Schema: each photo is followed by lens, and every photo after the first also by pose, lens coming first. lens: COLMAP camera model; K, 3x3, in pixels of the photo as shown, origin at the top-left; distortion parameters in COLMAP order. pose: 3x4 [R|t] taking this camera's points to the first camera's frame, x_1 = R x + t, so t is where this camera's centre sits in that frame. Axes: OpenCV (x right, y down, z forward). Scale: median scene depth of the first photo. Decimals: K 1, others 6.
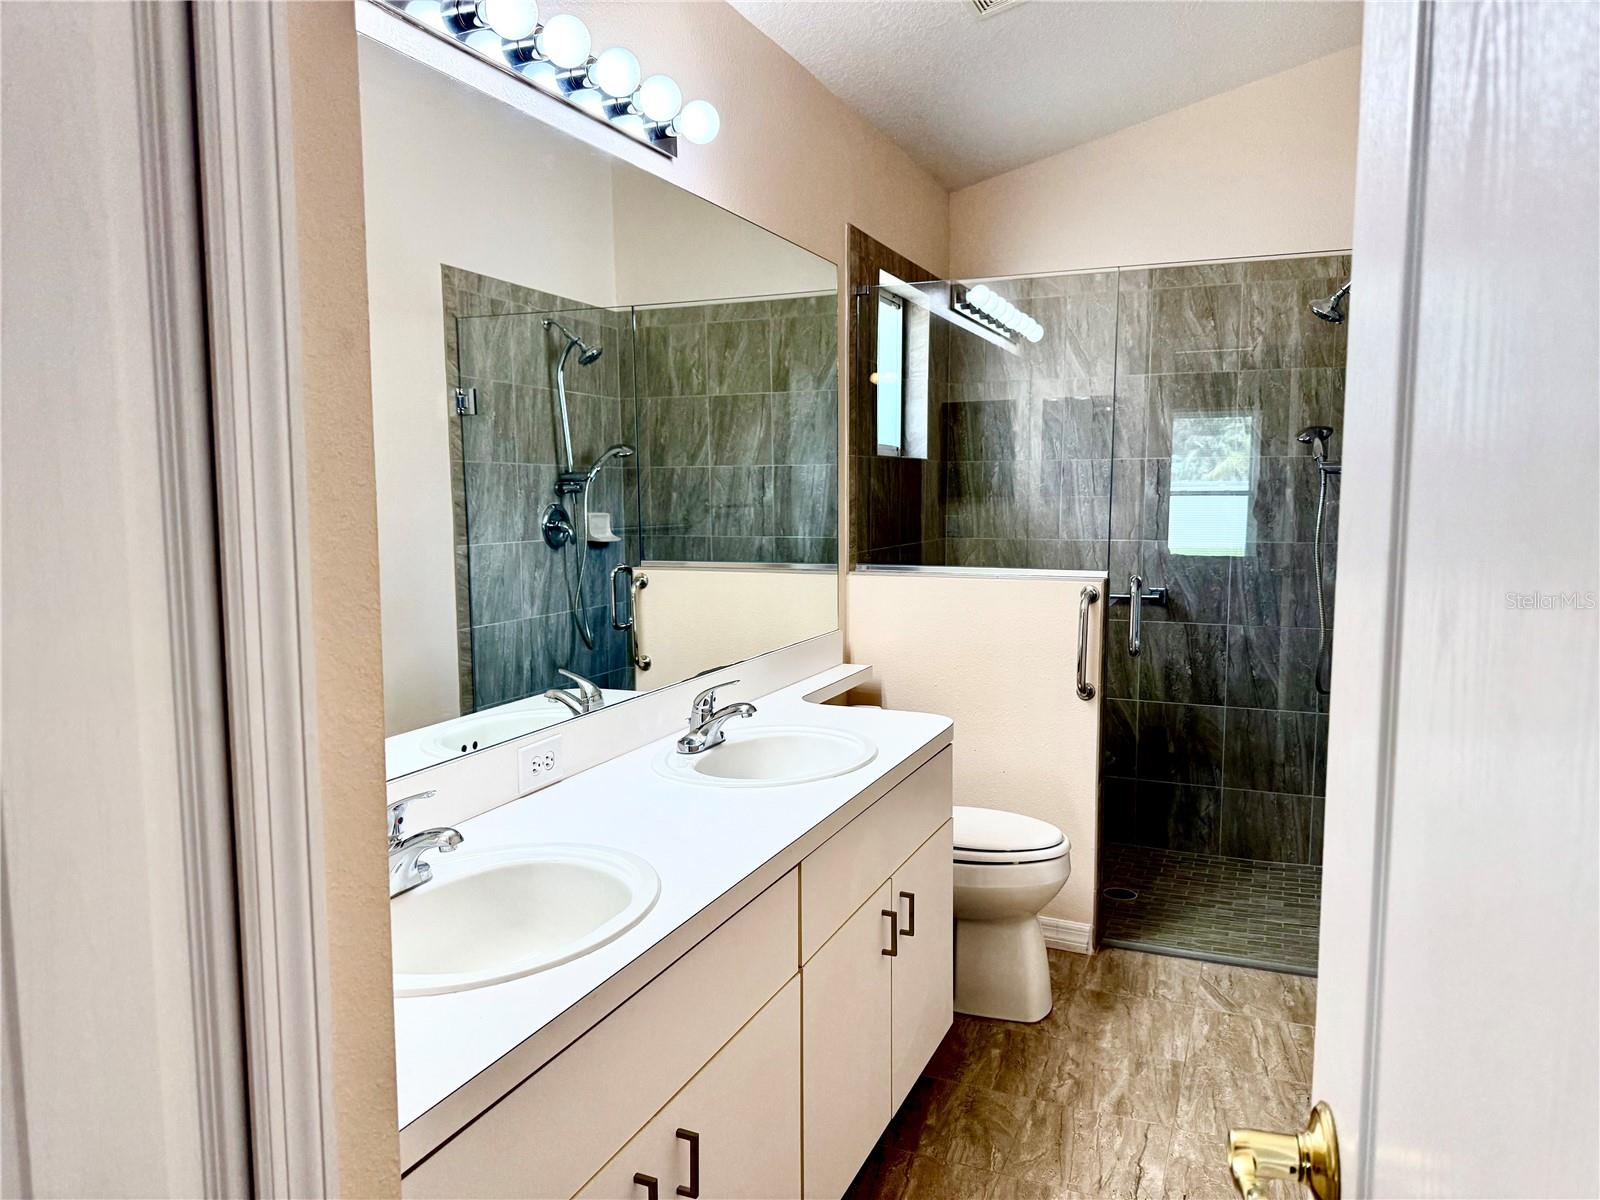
lens RADIAL K [[1132.5, 0, 801.7], [0, 1132.5, 602.3], [0, 0, 1]] dist [0.011977, 0.002265]
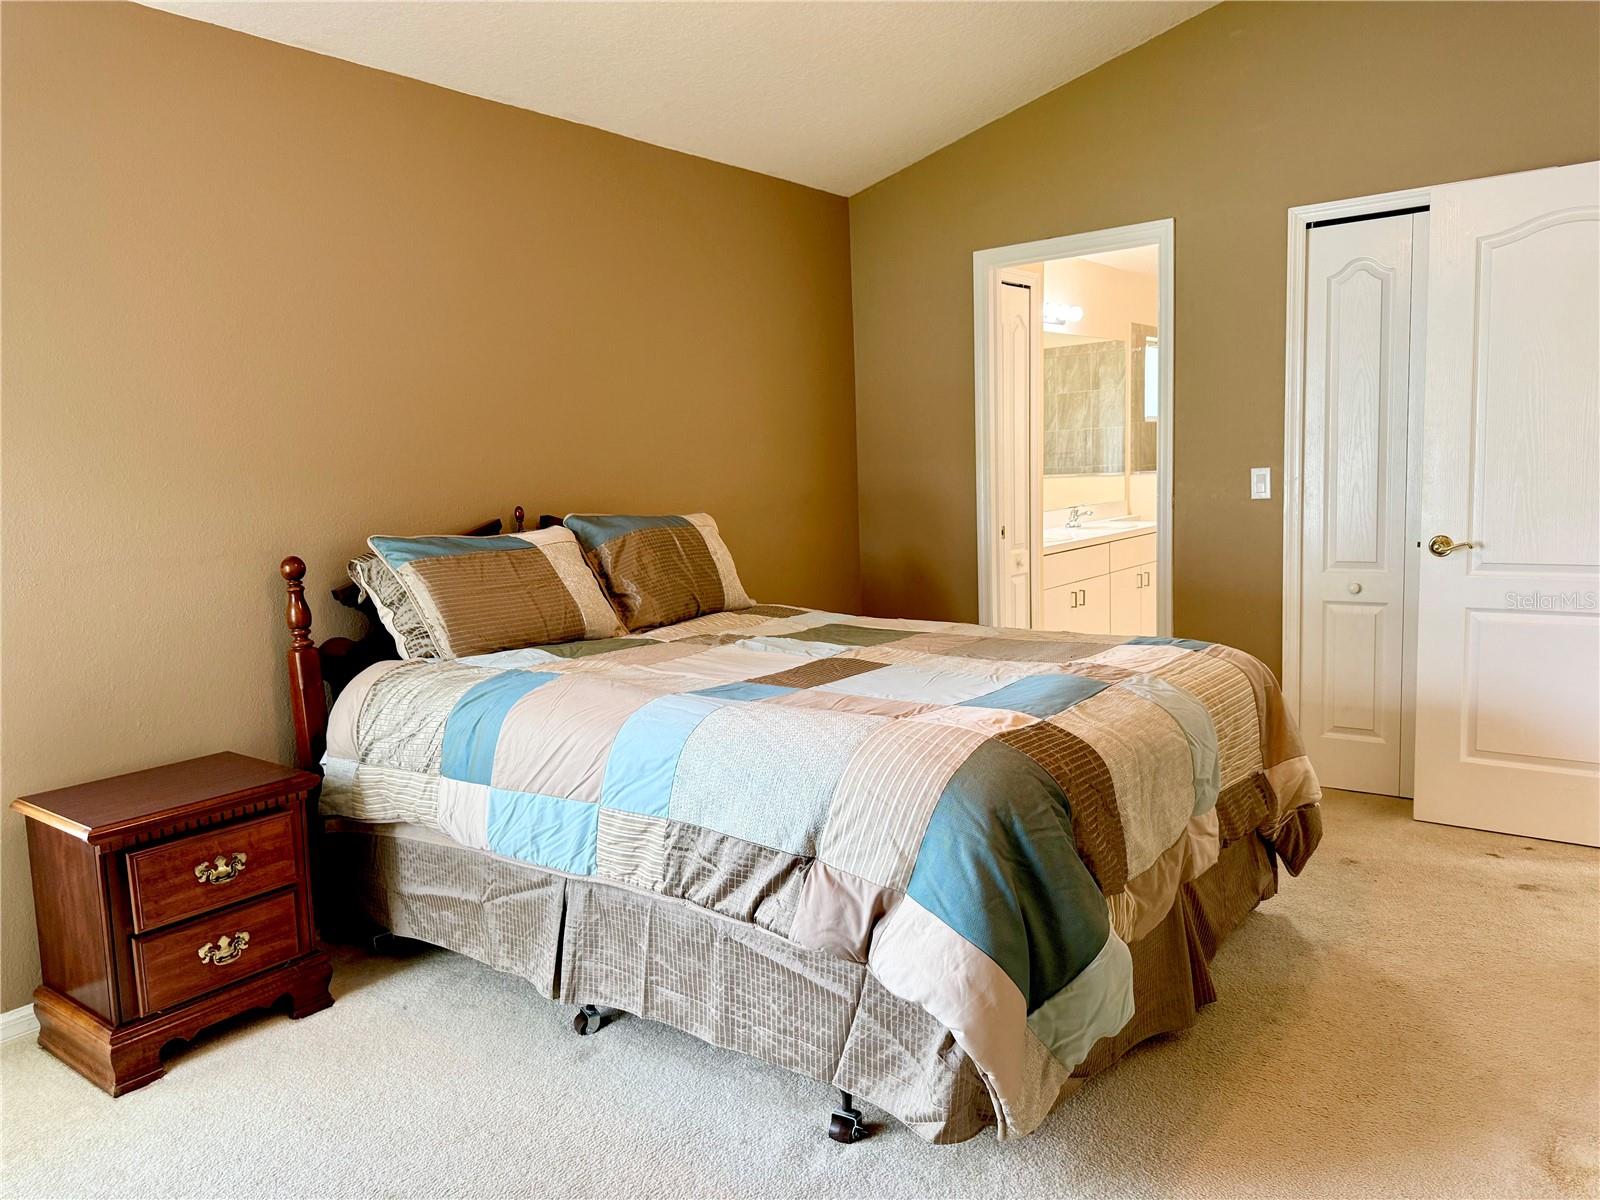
lens RADIAL K [[1132.5, 0, 796.3], [0, 1132.5, 599.0], [0, 0, 1]] dist [0.011977, 0.002265]
pose [[0.967765, 0.003214, -0.251834, -0.024759], [0.003997, 0.999597, 0.028113, 0.110843], [0.251823, -0.028214, 0.967362, -0.987253]]
